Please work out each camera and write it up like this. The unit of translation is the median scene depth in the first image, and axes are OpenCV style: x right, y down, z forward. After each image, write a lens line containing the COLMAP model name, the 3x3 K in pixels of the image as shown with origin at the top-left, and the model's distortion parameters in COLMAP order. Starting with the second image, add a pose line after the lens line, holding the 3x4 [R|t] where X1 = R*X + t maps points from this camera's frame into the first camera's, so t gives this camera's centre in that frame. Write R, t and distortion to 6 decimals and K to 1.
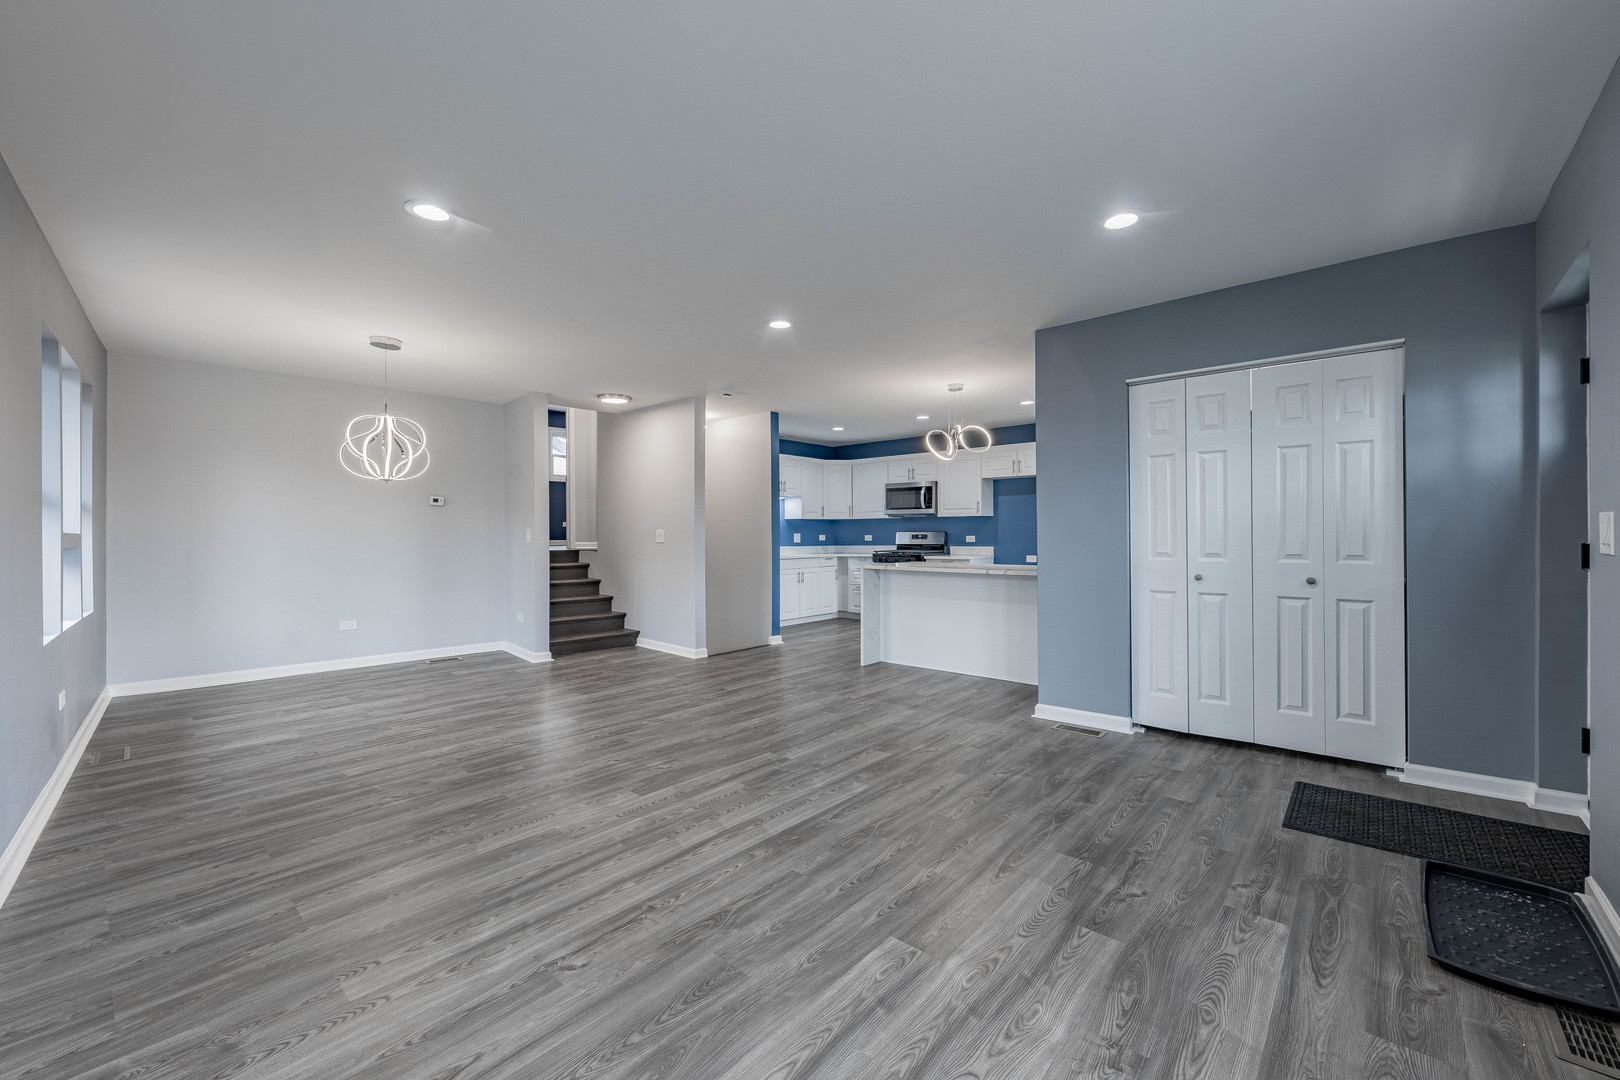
lens RADIAL K [[646.1, 0, 811.2], [0, 646.1, 534.9], [0, 0, 1]] dist [-0.000329, -0.000059]
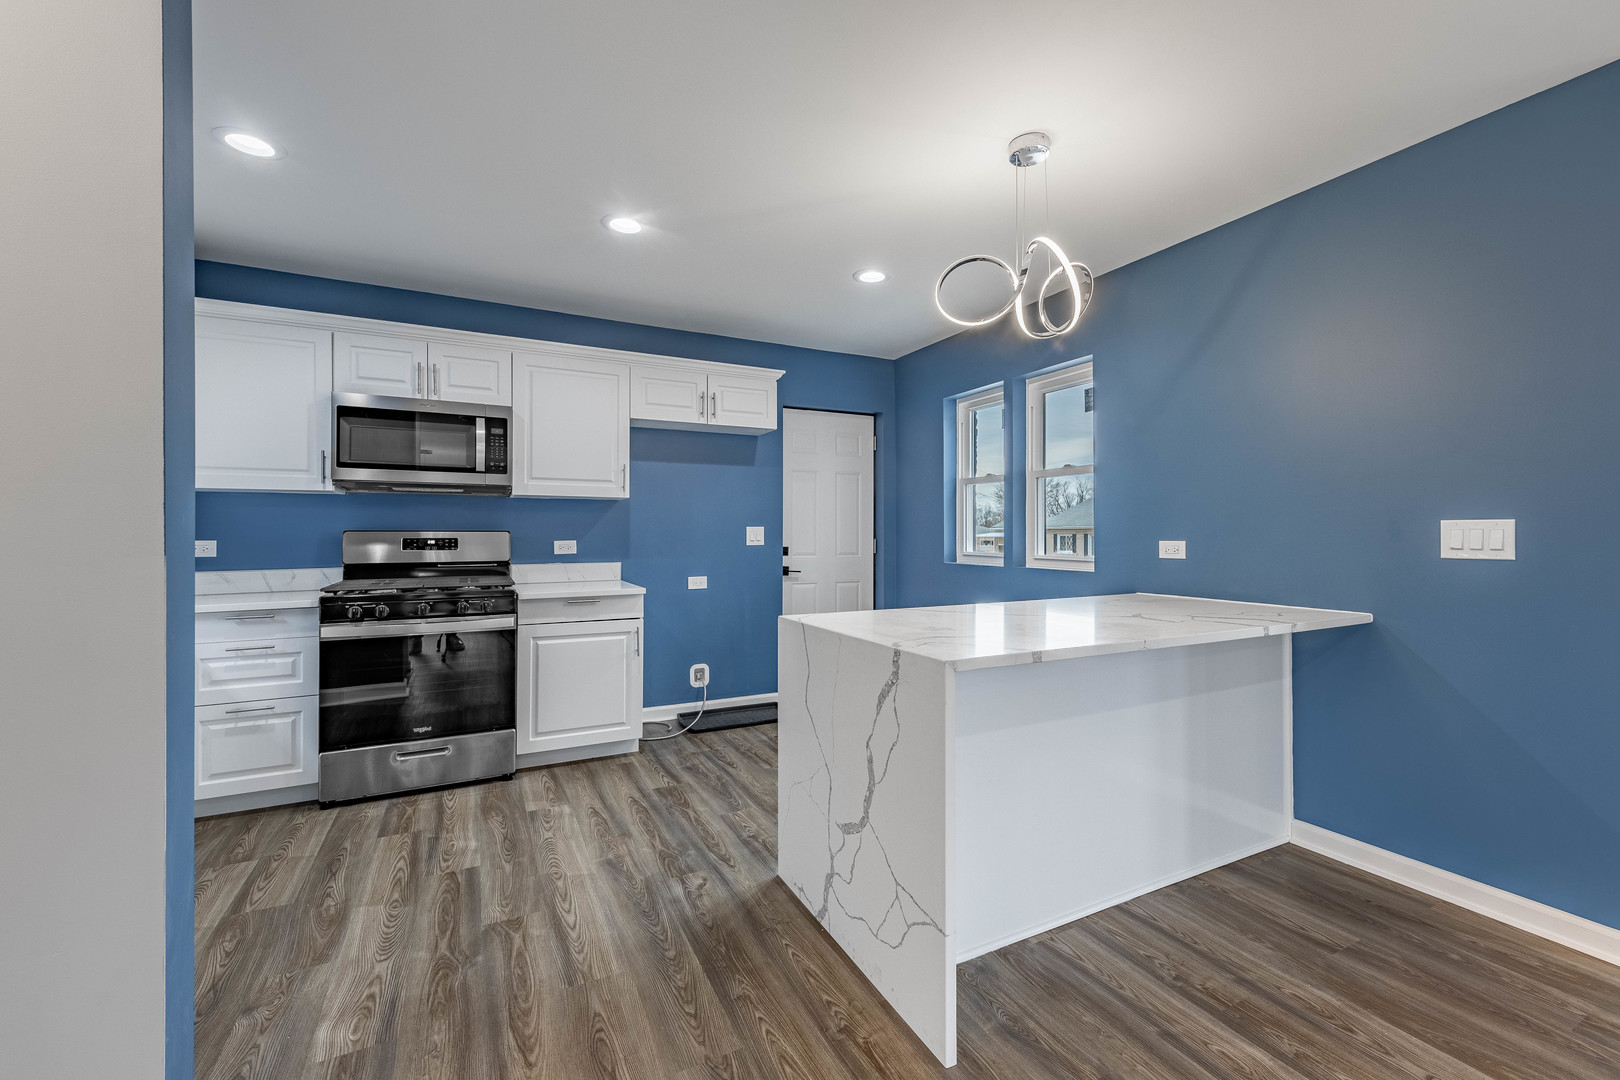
lens RADIAL K [[646.1, 0, 811.2], [0, 646.1, 534.9], [0, 0, 1]] dist [-0.000329, -0.000059]
pose [[0.360850, 0.005412, 0.932608, -0.127708], [0.000734, 0.999981, -0.006087, 0.000303], [-0.932623, 0.002881, 0.360840, 0.697782]]
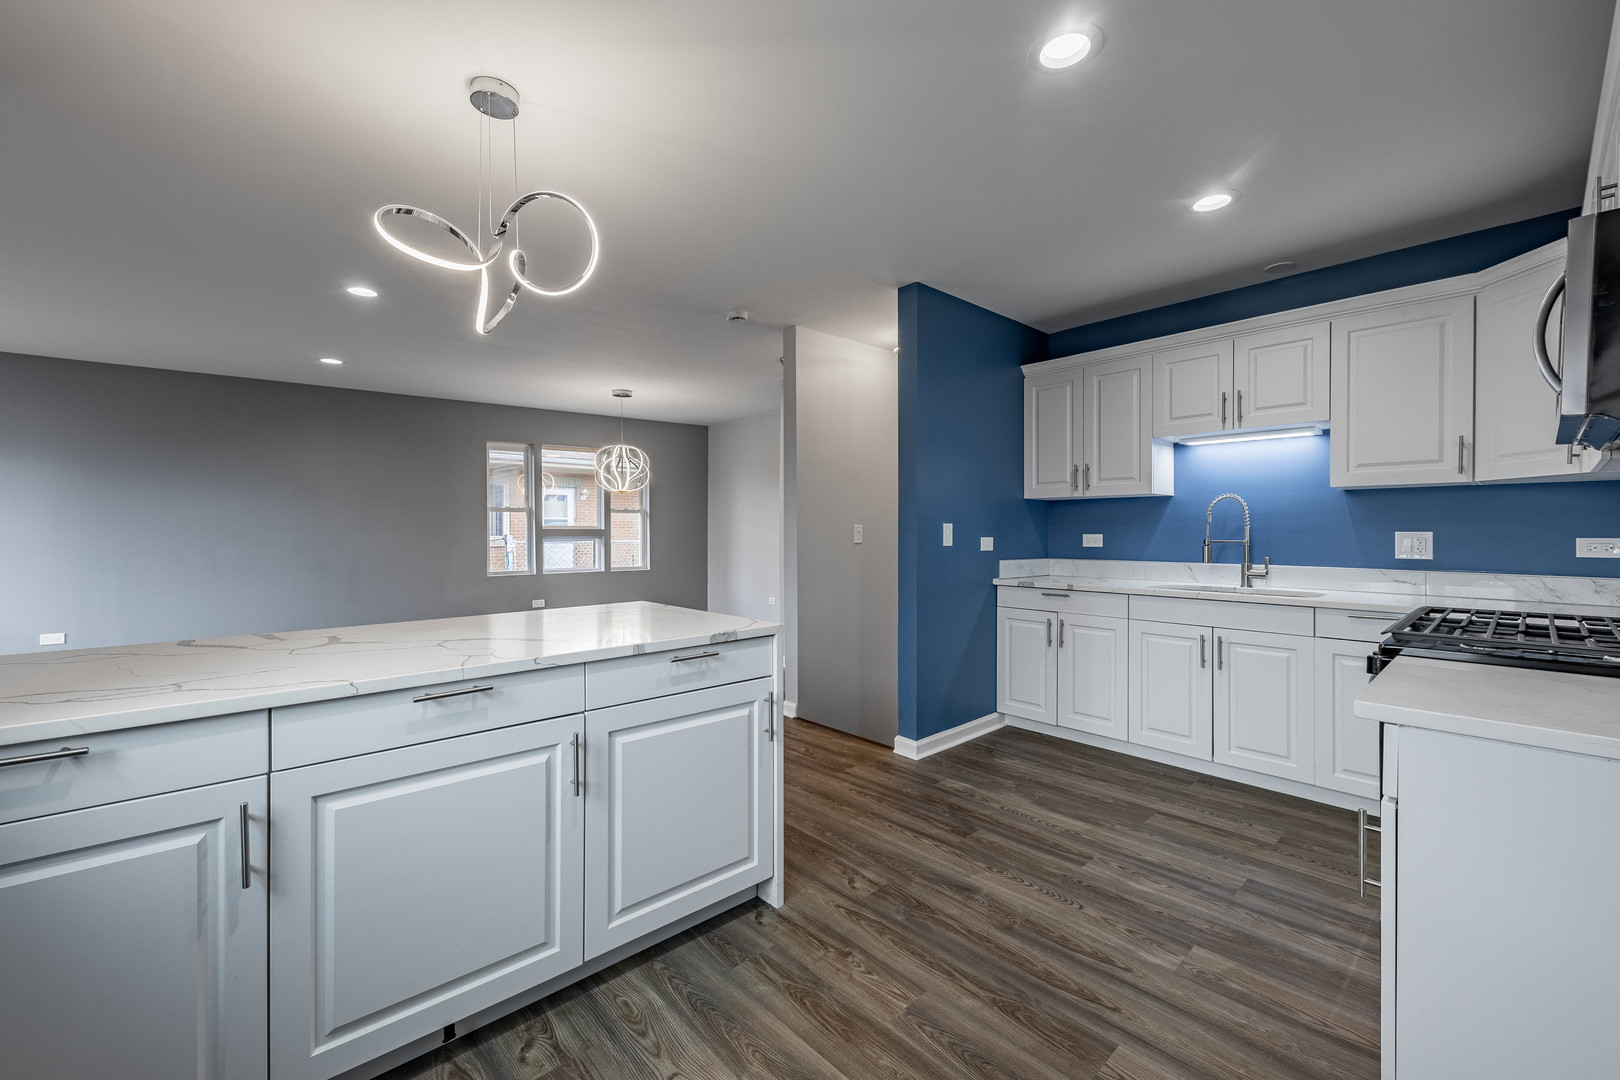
lens RADIAL K [[646.1, 0, 811.2], [0, 646.1, 534.9], [0, 0, 1]] dist [-0.000329, -0.000059]
pose [[-0.097373, 0.013971, -0.995150, 0.384257], [-0.002334, 0.999896, 0.014266, -0.005289], [0.995245, 0.003712, -0.097331, 0.848775]]
